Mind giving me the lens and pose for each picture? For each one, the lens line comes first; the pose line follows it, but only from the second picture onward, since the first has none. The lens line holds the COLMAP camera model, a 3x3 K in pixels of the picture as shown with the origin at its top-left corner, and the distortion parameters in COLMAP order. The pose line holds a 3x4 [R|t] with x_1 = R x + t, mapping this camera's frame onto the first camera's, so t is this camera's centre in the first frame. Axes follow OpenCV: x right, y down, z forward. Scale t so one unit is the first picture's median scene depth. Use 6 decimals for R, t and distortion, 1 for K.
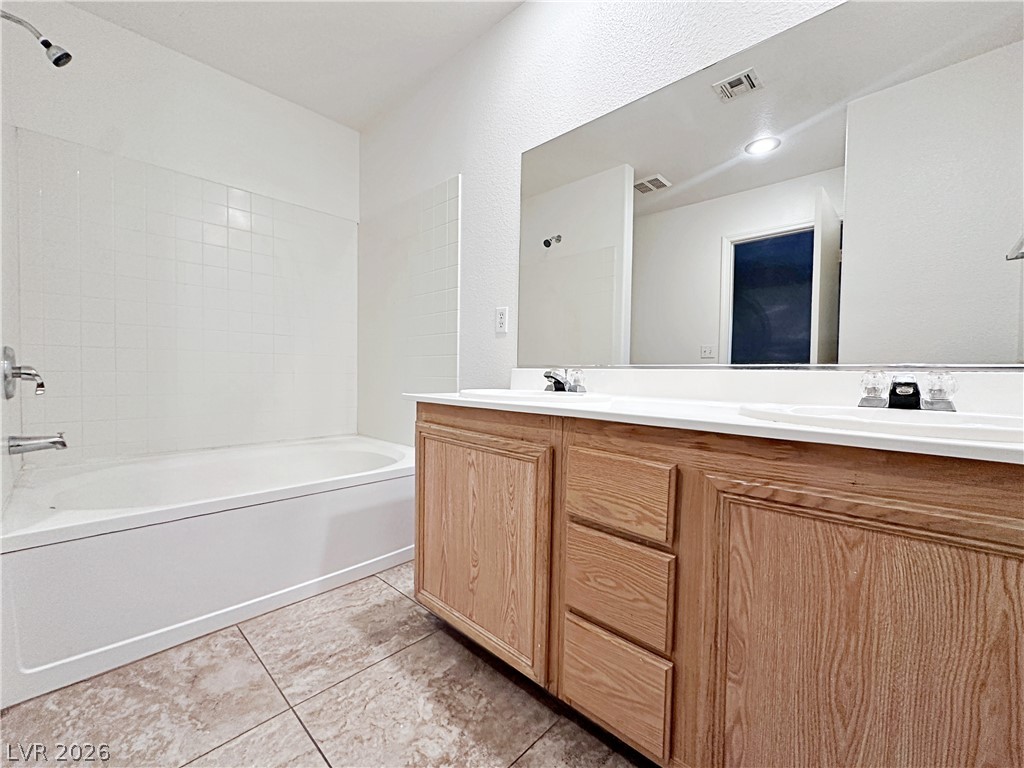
lens RADIAL K [[409.1, 0, 511.5], [0, 409.1, 384.9], [0, 0, 1]] dist [-0.005001, 0.000924]
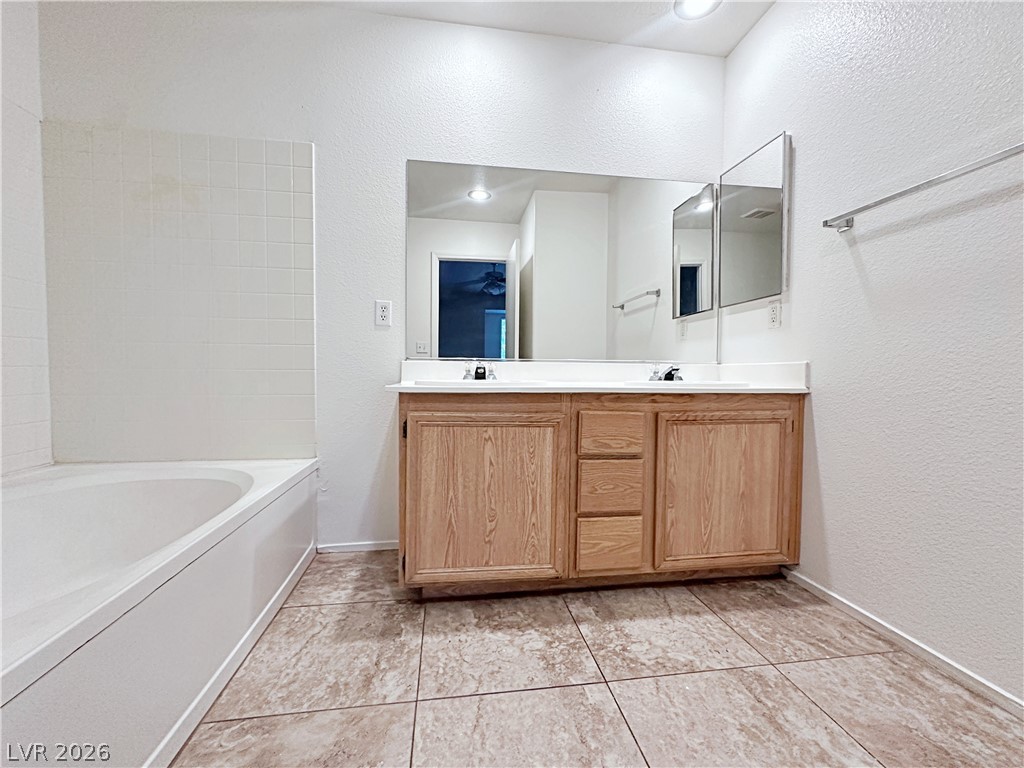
lens RADIAL K [[409.1, 0, 511.5], [0, 409.1, 384.9], [0, 0, 1]] dist [-0.005001, 0.000924]
pose [[0.637725, -0.038188, 0.769317, -1.082679], [0.023390, 0.999270, 0.030214, -0.004949], [-0.769909, -0.001275, 0.638153, 0.178108]]
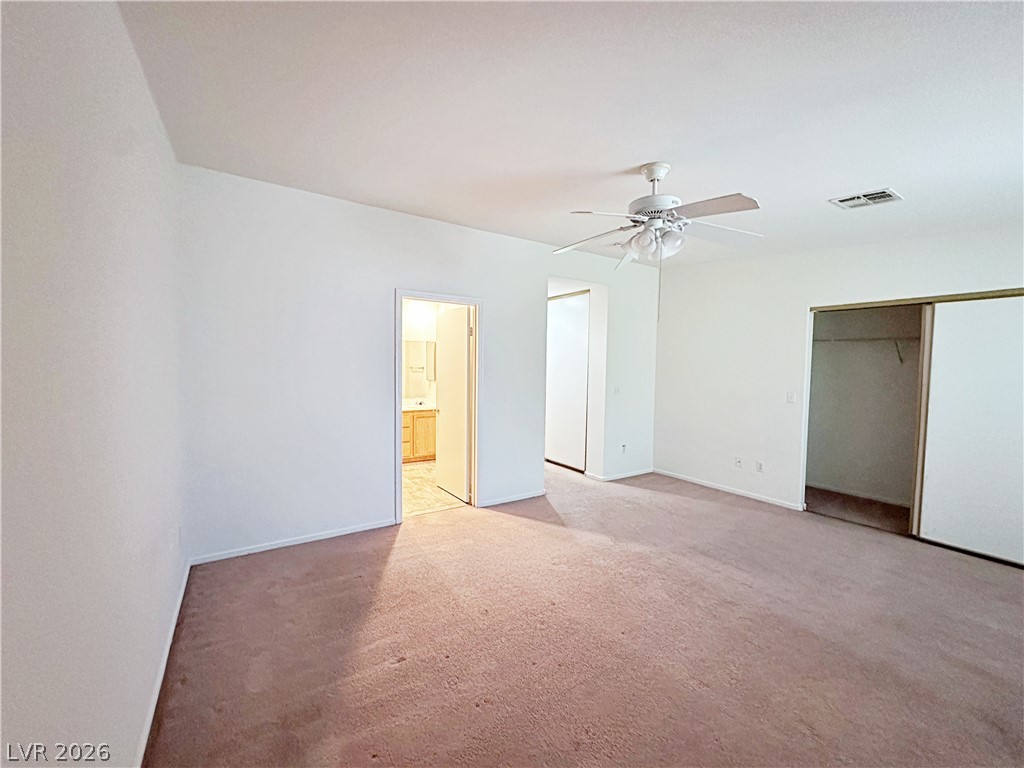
lens RADIAL K [[409.1, 0, 511.5], [0, 409.1, 384.9], [0, 0, 1]] dist [-0.005001, 0.000924]
pose [[0.243452, -0.060650, 0.968015, -4.755622], [0.014507, 0.998159, 0.058891, -0.584573], [-0.969804, -0.000294, 0.243884, -1.985301]]
